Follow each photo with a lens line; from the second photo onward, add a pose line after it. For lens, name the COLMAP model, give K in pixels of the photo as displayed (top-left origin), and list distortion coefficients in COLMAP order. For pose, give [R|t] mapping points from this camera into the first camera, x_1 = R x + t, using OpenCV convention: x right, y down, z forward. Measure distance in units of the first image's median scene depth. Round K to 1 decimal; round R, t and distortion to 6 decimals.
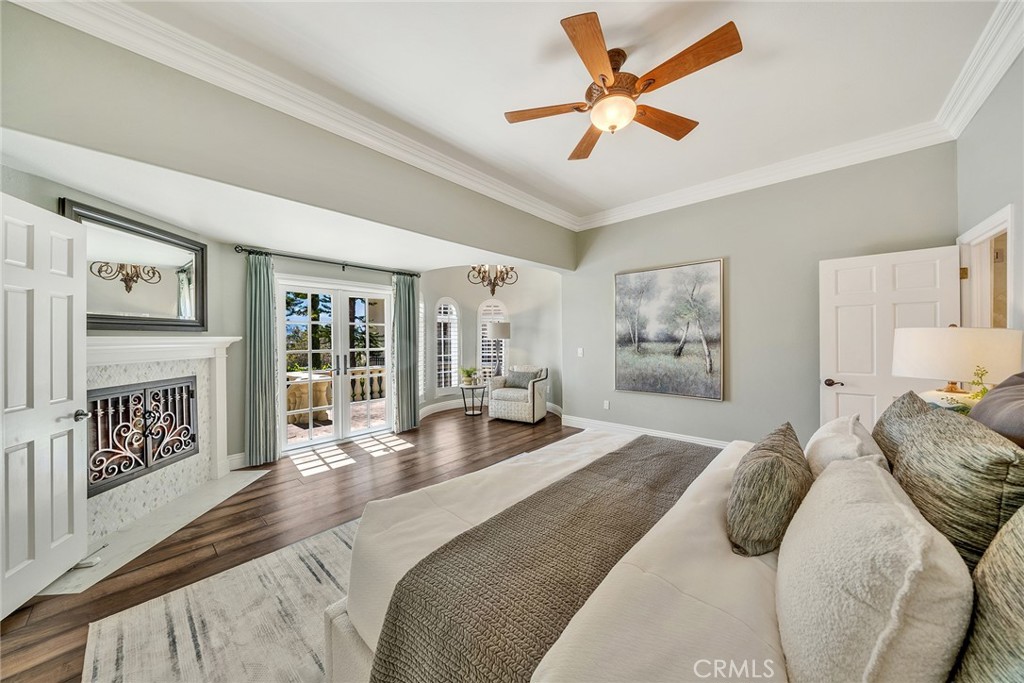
lens RADIAL K [[348.5, 0, 507.4], [0, 348.5, 338.4], [0, 0, 1]] dist [0.000256, -0.000020]
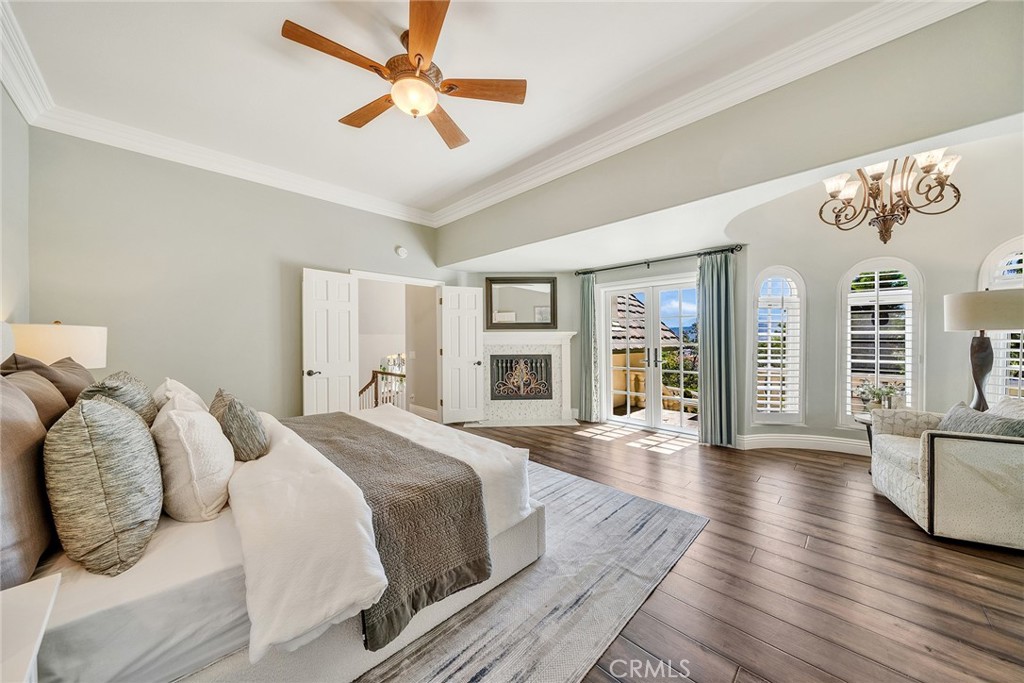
lens RADIAL K [[348.5, 0, 508.0], [0, 348.5, 339.4], [0, 0, 1]] dist [0.000256, -0.000020]
pose [[-0.051302, 0.010064, -0.998632, 0.817619], [-0.000041, 0.999949, 0.010080, 0.014395], [0.998683, 0.000558, -0.051299, 0.844798]]
